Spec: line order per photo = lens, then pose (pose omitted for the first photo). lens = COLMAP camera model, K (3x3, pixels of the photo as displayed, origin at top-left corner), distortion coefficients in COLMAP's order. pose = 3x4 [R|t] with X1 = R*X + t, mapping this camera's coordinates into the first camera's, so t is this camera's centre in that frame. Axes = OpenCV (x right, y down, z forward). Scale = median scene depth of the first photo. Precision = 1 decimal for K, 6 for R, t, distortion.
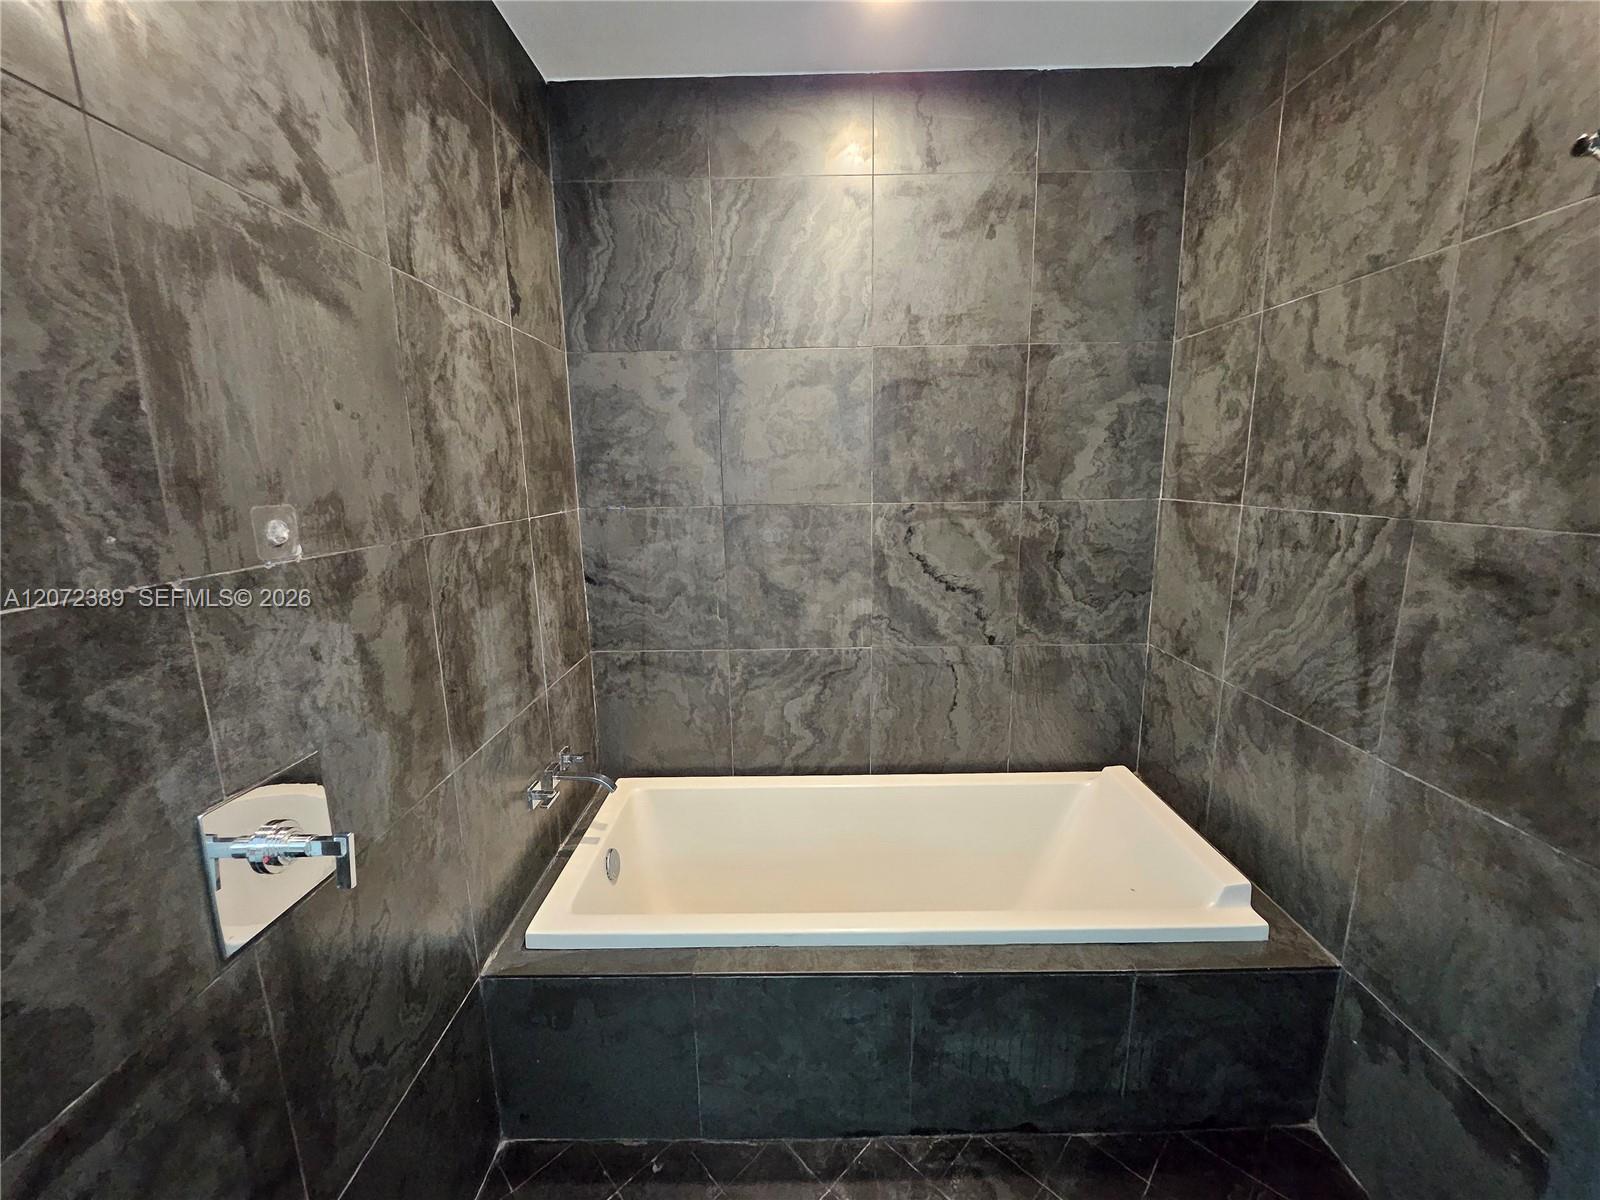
lens RADIAL K [[634.6, 0, 802.9], [0, 634.6, 598.8], [0, 0, 1]] dist [0.000432, -0.000331]
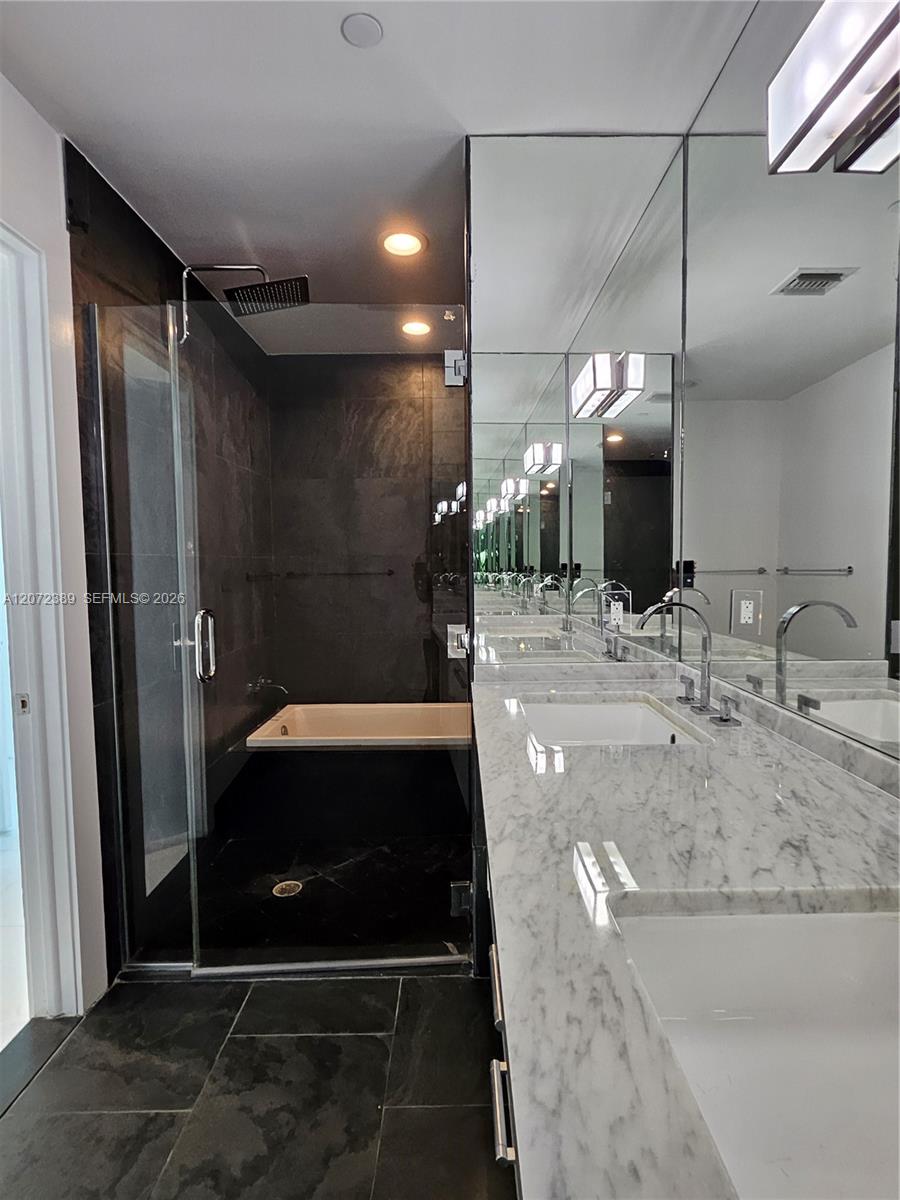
lens RADIAL K [[610.3, 0, 454.0], [0, 610.3, 598.6], [0, 0, 1]] dist [0.002174, -0.000324]
pose [[0.999994, 0.003219, -0.000856, 0.212165], [-0.003306, 0.990445, -0.137866, 0.253725], [0.000404, 0.137868, 0.990451, -0.875701]]
